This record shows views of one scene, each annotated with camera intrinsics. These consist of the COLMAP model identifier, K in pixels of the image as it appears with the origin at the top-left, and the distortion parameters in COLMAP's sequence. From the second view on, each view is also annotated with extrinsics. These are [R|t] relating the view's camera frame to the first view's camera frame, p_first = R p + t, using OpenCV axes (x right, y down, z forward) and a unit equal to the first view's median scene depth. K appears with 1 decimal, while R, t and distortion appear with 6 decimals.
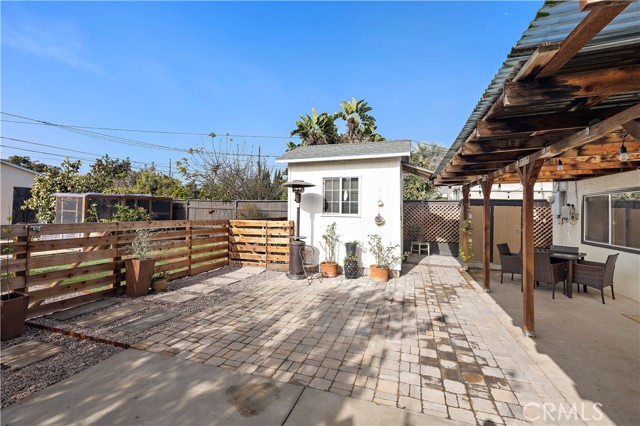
lens RADIAL K [[283.0, 0, 320.0], [0, 283.0, 213.0], [0, 0, 1]] dist [0.003900, 0.001059]
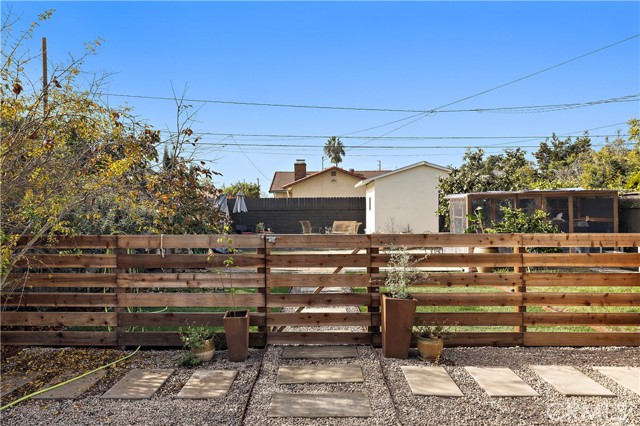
lens RADIAL K [[422.2, 0, 309.8], [0, 422.2, 211.1], [0, 0, 1]] dist [0.001033, 0.001106]
pose [[0.296564, -0.024842, -0.954690, 0.131222], [0.008106, 0.999691, -0.023495, -0.000038], [0.954979, -0.000771, 0.296674, 0.399210]]
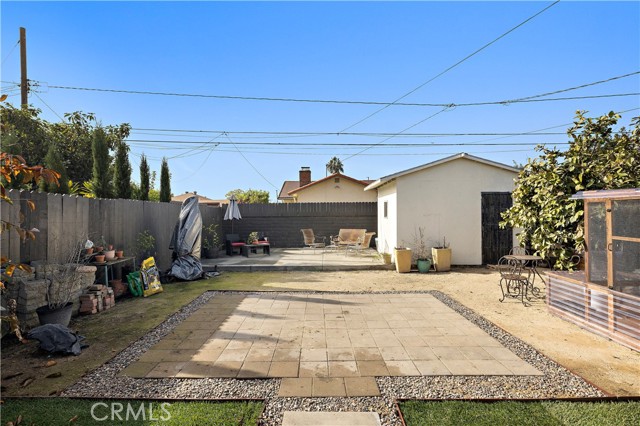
lens RADIAL K [[299.8, 0, 317.0], [0, 299.8, 214.2], [0, 0, 1]] dist [-0.002352, 0.000115]
pose [[0.298419, -0.026139, -0.954077, -0.938798], [0.008425, 0.999658, -0.024753, -0.046693], [0.954398, -0.000651, 0.298537, 0.756045]]
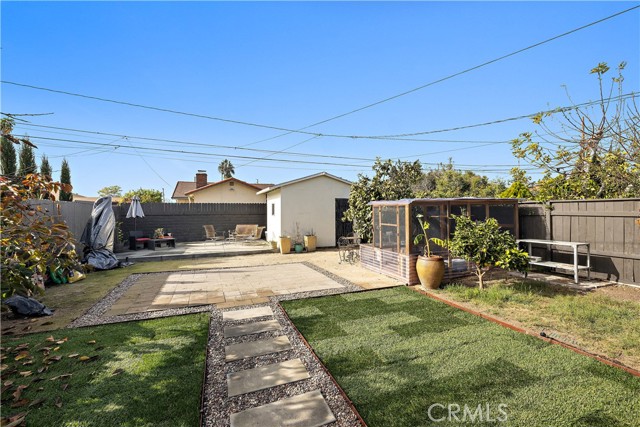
lens RADIAL K [[274.1, 0, 316.9], [0, 274.1, 211.0], [0, 0, 1]] dist [0.002466, 0.000223]
pose [[0.634318, -0.031555, -0.772428, -0.646380], [0.016247, 0.999490, -0.027489, -0.037244], [0.772901, 0.004887, 0.634507, 0.583822]]
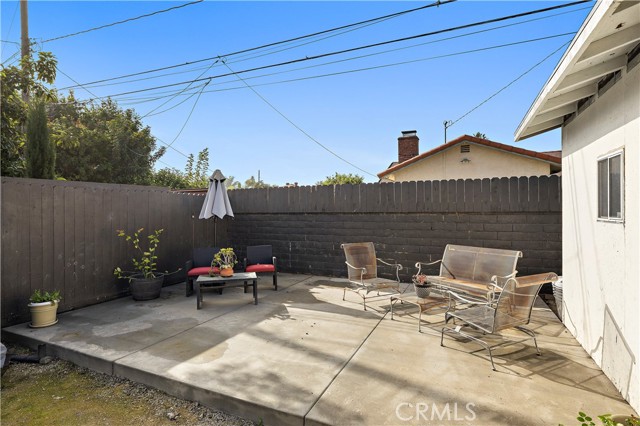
lens RADIAL K [[326.1, 0, 320.0], [0, 326.1, 213.0], [0, 0, 1]] dist [-0.000666, -0.000133]
pose [[-0.095206, -0.012606, -0.995378, -1.857158], [-0.002548, 0.999920, -0.012420, -0.067980], [0.995454, 0.001353, -0.095231, 1.222216]]
